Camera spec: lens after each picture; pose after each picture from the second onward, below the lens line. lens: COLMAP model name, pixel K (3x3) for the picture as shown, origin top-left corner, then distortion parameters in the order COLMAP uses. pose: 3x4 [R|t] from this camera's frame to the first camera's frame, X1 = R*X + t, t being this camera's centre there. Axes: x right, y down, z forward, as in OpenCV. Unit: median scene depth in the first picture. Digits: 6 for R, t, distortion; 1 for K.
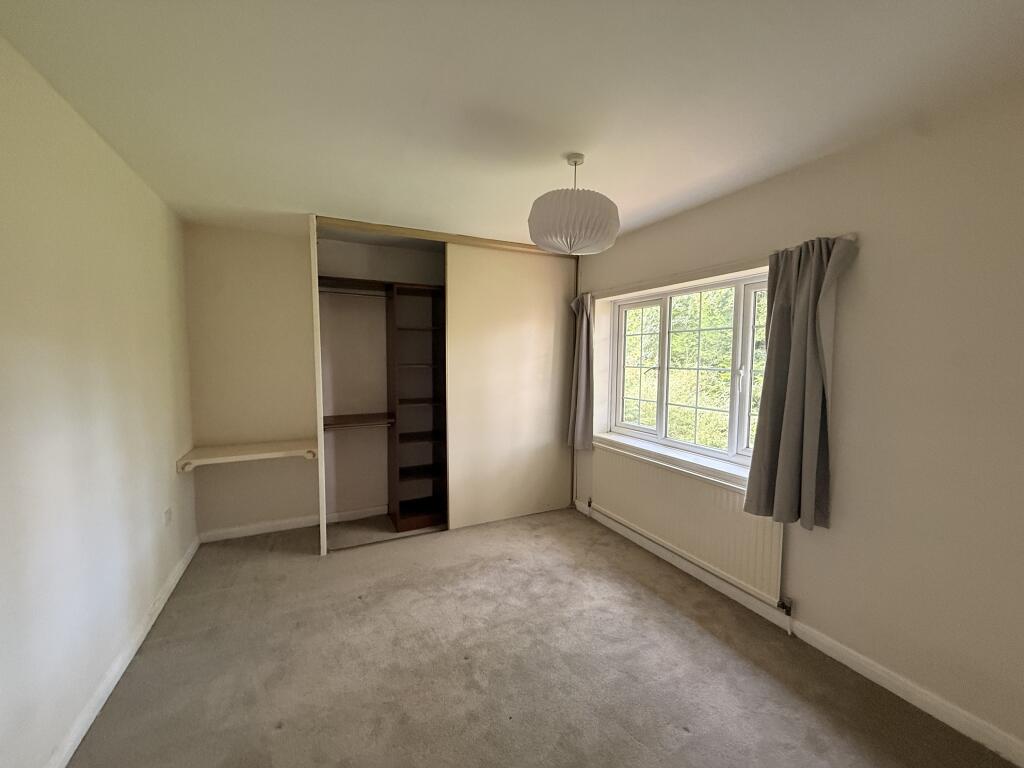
lens RADIAL K [[408.4, 0, 509.8], [0, 408.4, 386.9], [0, 0, 1]] dist [0.001357, 0.000146]
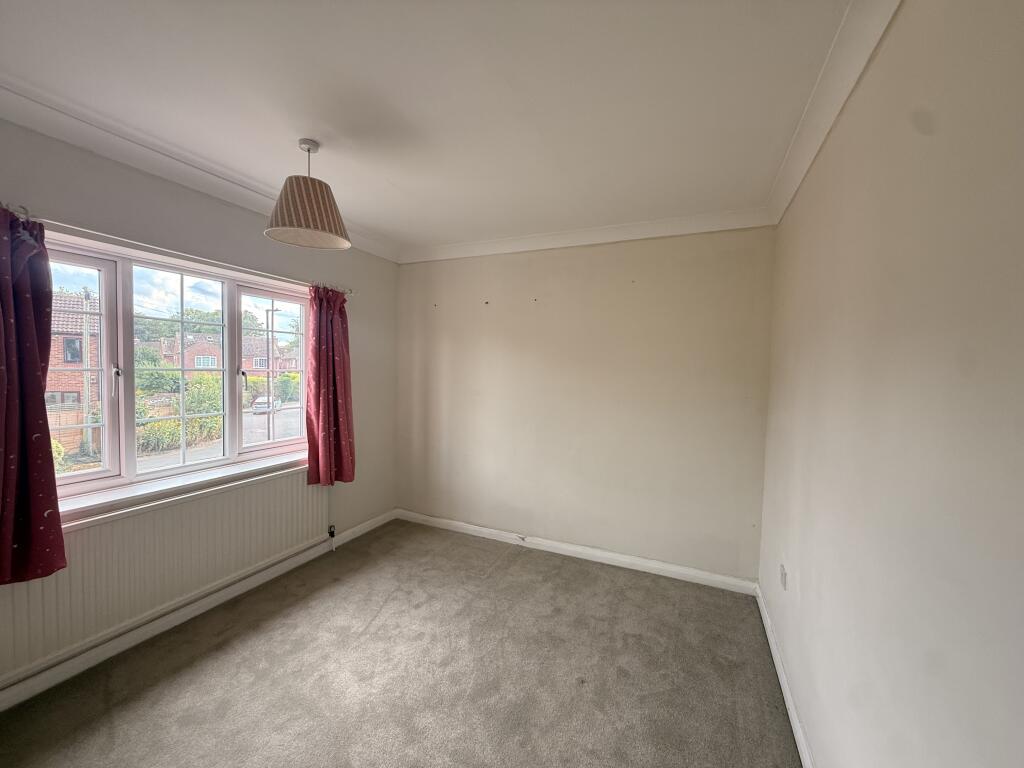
lens RADIAL K [[408.4, 0, 509.8], [0, 408.4, 386.9], [0, 0, 1]] dist [0.001357, 0.000146]
pose [[-0.618443, -0.043578, 0.784621, -0.815108], [0.043184, 0.995068, 0.089305, -0.091203], [-0.784642, 0.089113, -0.613511, 1.272262]]
